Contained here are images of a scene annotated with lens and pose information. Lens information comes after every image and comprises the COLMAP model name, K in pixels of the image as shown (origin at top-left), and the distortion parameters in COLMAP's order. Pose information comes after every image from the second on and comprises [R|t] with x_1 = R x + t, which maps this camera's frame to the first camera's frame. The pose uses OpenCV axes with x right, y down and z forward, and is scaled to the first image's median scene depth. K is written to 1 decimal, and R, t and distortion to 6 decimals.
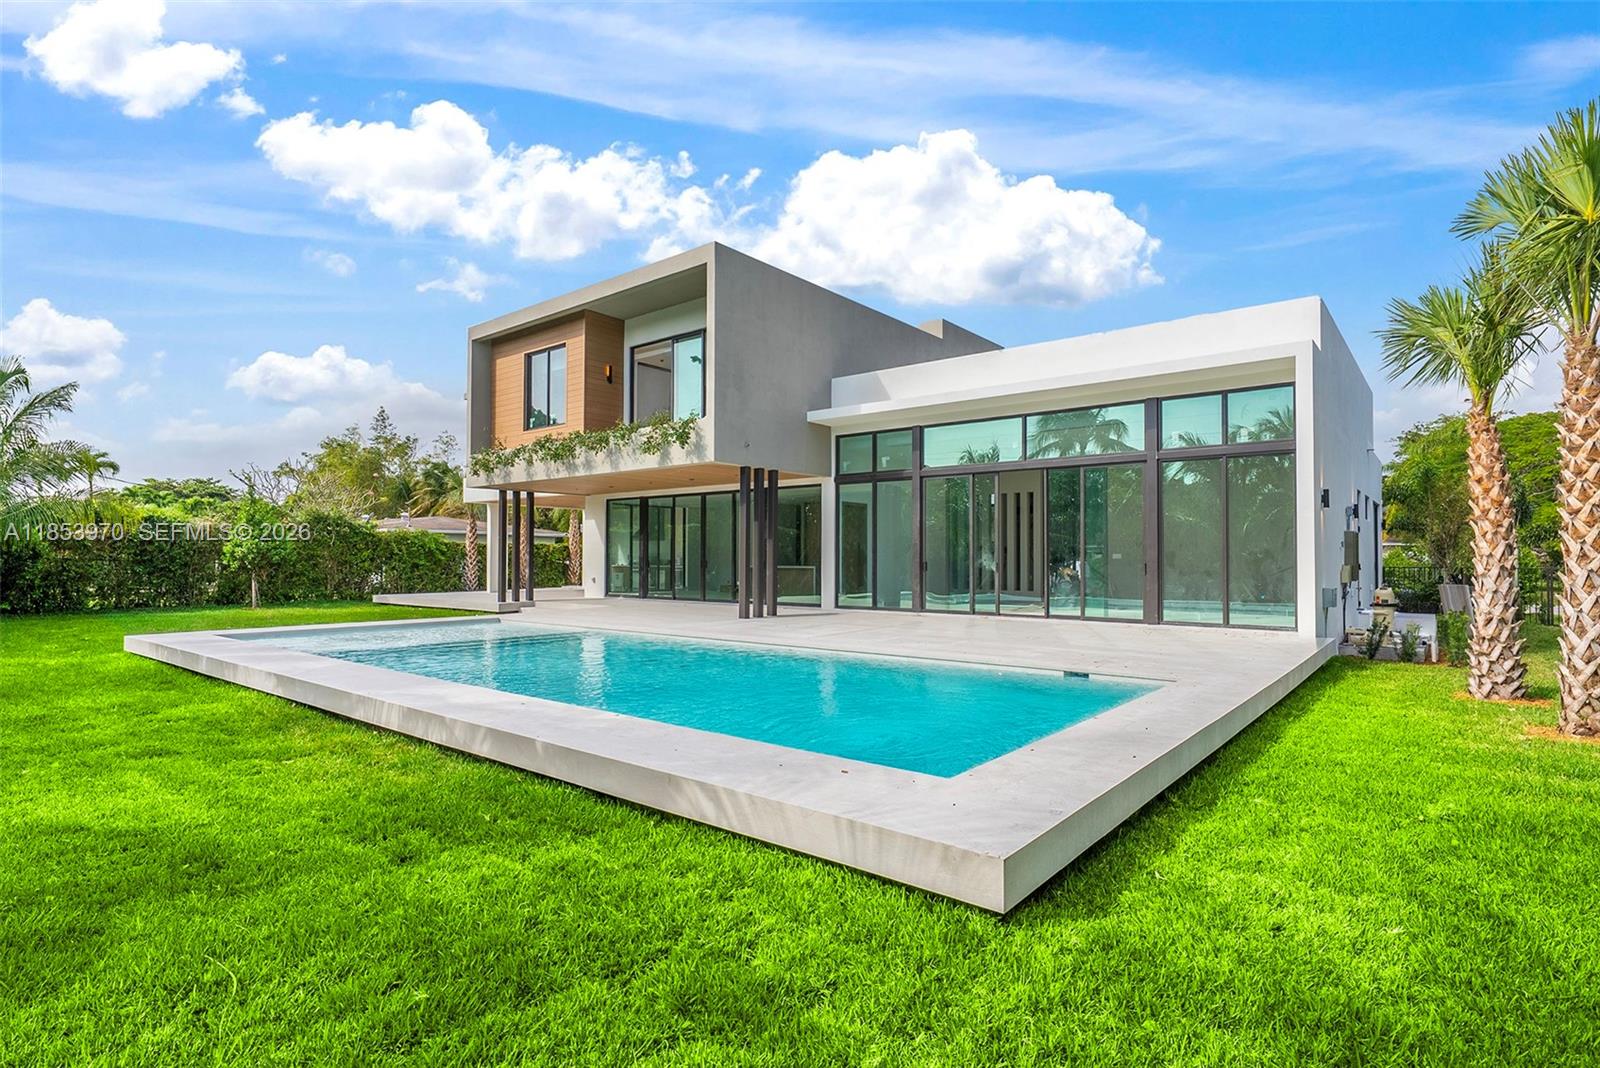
lens RADIAL K [[782.9, 0, 793.9], [0, 782.9, 533.4], [0, 0, 1]] dist [0.005587, 0.000950]
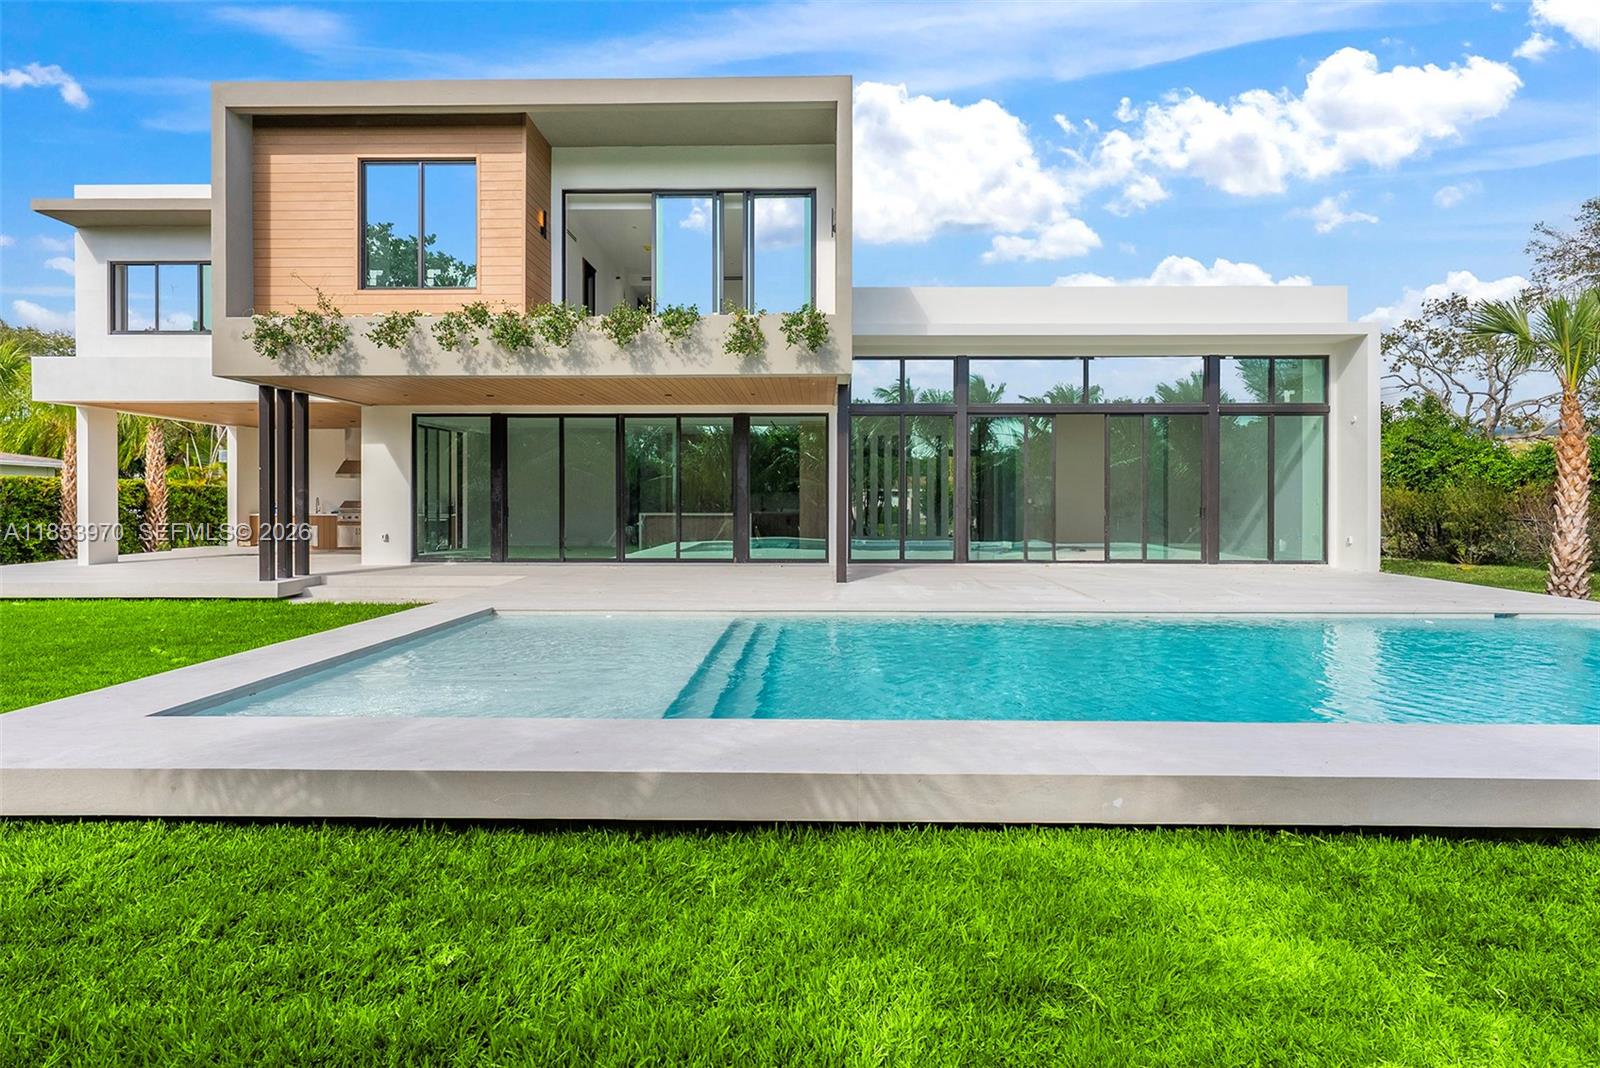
lens RADIAL K [[782.9, 0, 844.1], [0, 782.9, 499.3], [0, 0, 1]] dist [0.005587, 0.000950]
pose [[0.794352, 0.001914, 0.607454, -0.447340], [-0.018485, 0.999608, 0.021023, 0.009276], [-0.607176, -0.027928, 0.794077, 0.326929]]
